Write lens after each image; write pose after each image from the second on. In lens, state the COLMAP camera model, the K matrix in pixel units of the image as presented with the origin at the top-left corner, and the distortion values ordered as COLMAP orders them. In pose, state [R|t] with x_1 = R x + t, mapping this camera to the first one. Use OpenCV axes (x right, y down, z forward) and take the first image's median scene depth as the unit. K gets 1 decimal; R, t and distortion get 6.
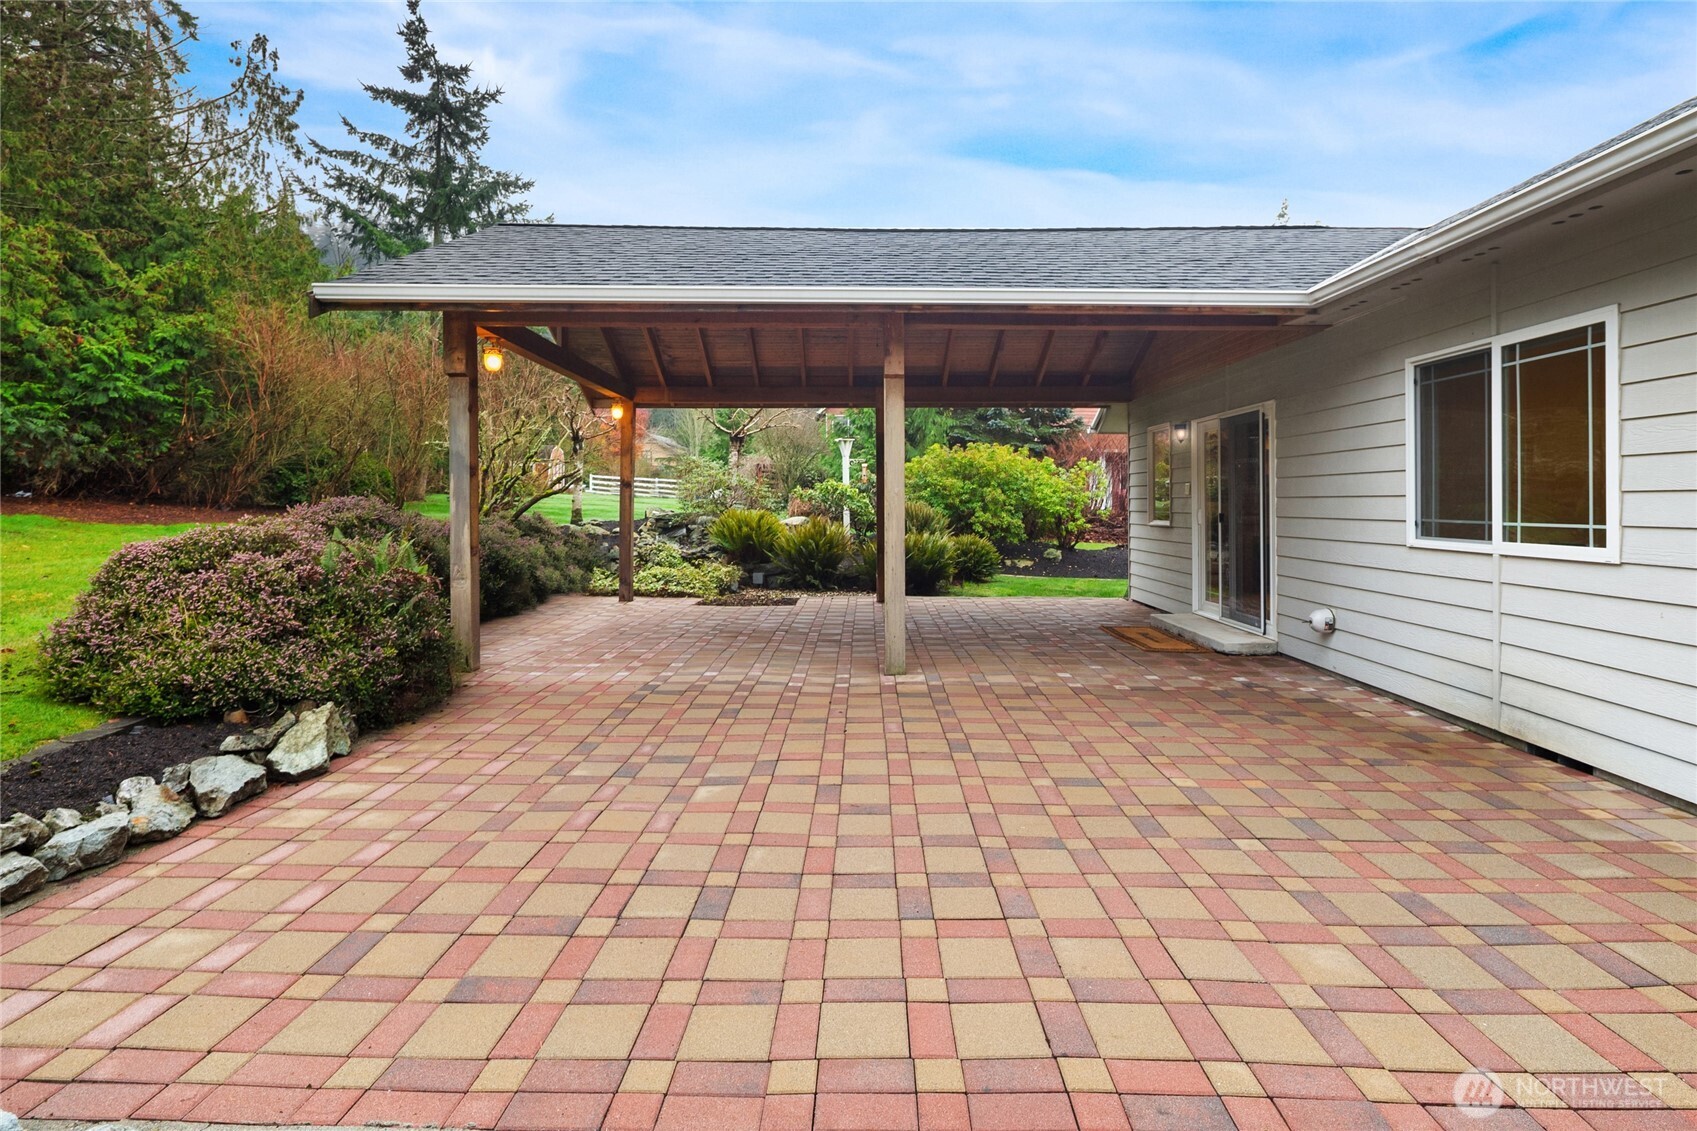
lens RADIAL K [[834.2, 0, 850.6], [0, 834.2, 507.2], [0, 0, 1]] dist [-0.002125, -0.000137]
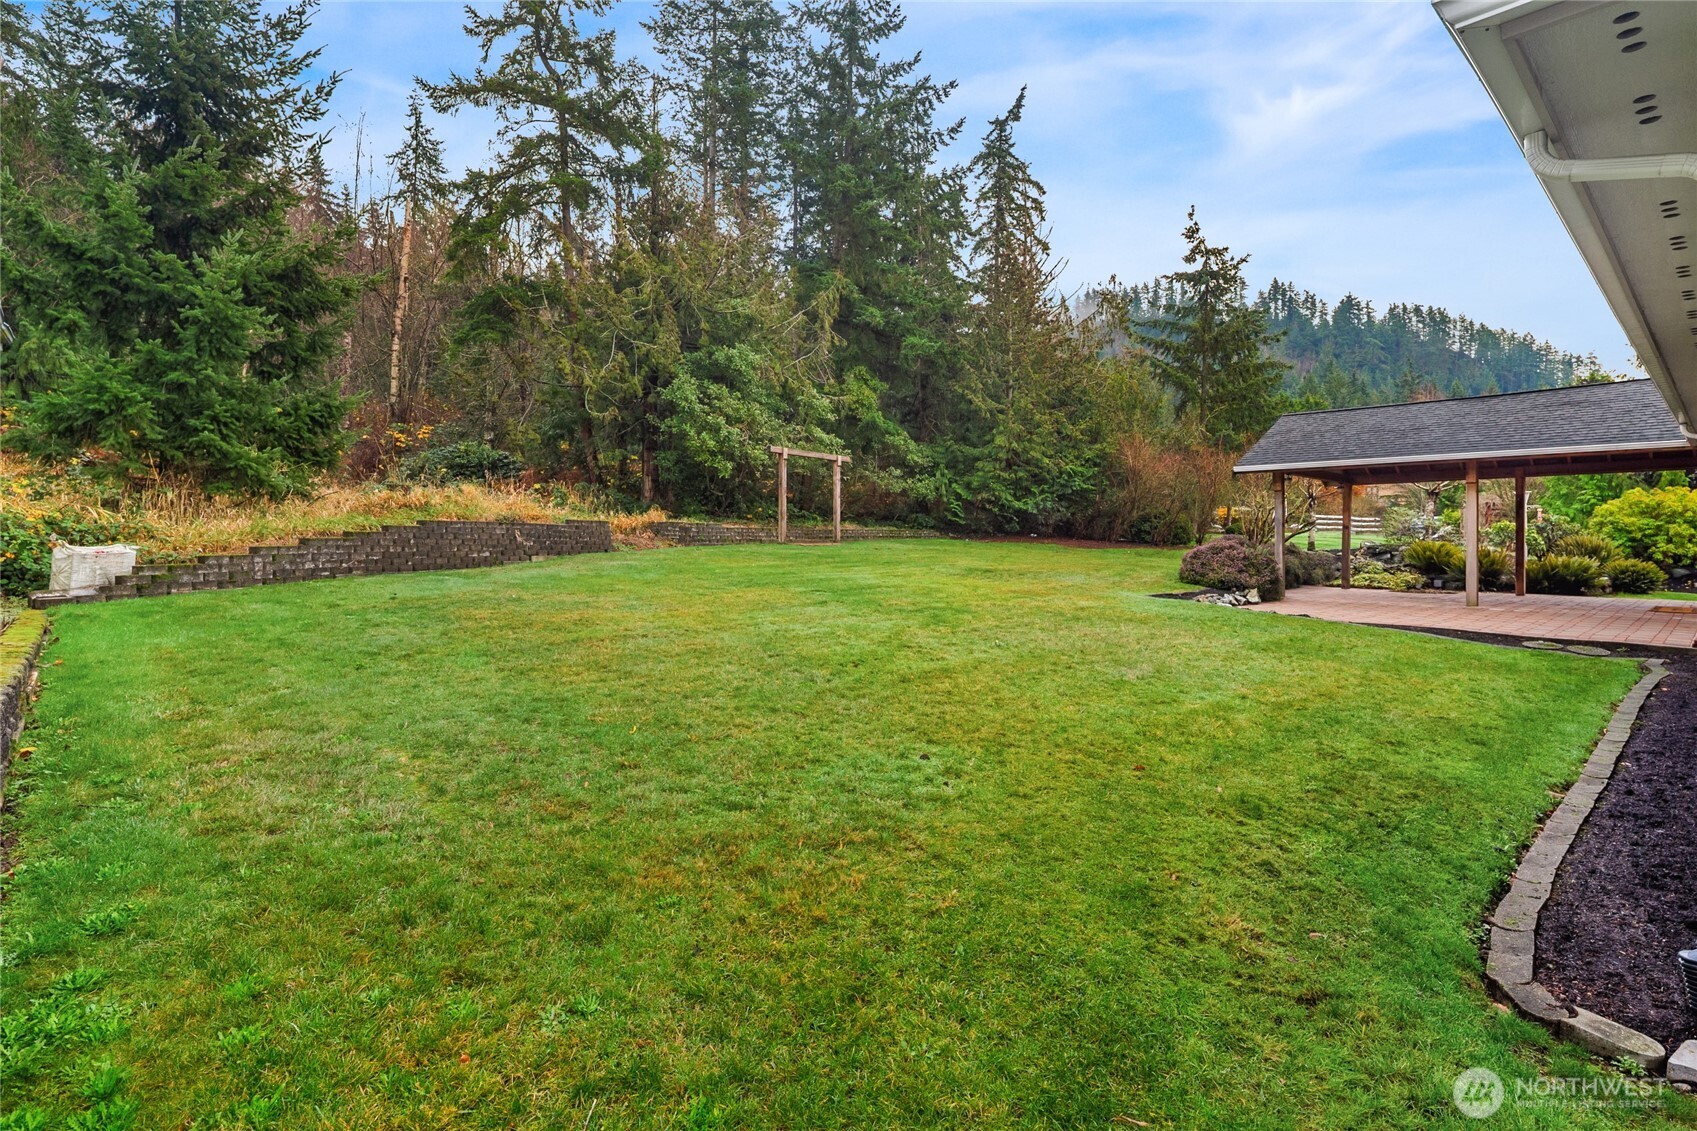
lens RADIAL K [[827.2, 0, 845.1], [0, 827.2, 549.6], [0, 0, 1]] dist [0.010372, -0.000645]
pose [[0.691865, 0.005436, -0.722006, 0.233853], [-0.002239, 0.999983, 0.005384, 0.012046], [0.722023, -0.002108, 0.691866, -0.861749]]
